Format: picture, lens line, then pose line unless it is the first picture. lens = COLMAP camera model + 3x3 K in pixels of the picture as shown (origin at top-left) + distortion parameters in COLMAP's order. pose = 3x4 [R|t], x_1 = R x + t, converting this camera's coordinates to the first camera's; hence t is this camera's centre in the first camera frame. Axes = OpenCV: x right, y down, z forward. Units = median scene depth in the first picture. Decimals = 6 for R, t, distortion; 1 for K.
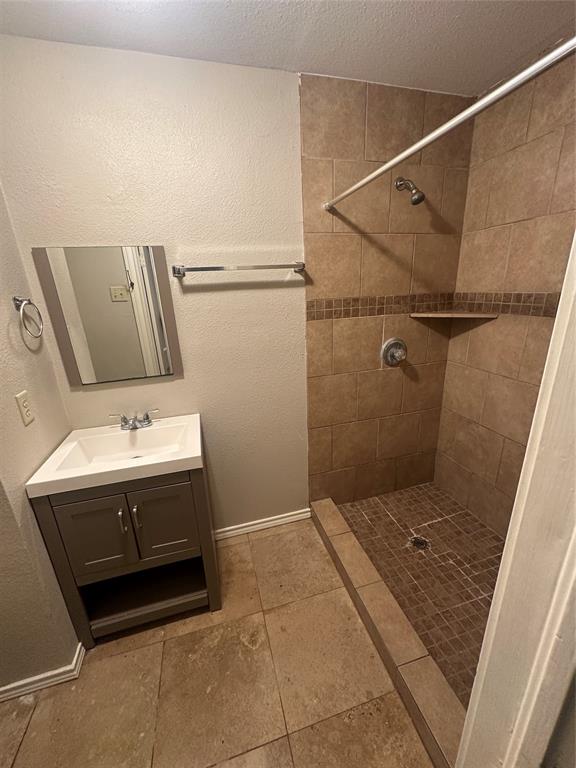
lens RADIAL K [[307.7, 0, 288.6], [0, 307.7, 383.6], [0, 0, 1]] dist [-0.003602, 0.000989]
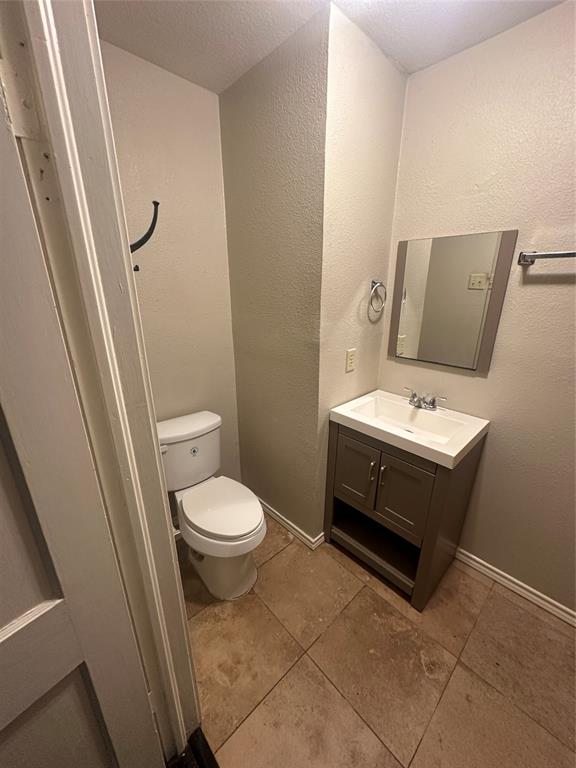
lens RADIAL K [[307.7, 0, 285.3], [0, 307.7, 382.7], [0, 0, 1]] dist [-0.003602, 0.000989]
pose [[0.454541, 0.320894, -0.830915, 0.148233], [-0.288044, 0.935683, 0.203784, -0.017764], [0.842866, 0.146712, 0.517738, 0.030495]]
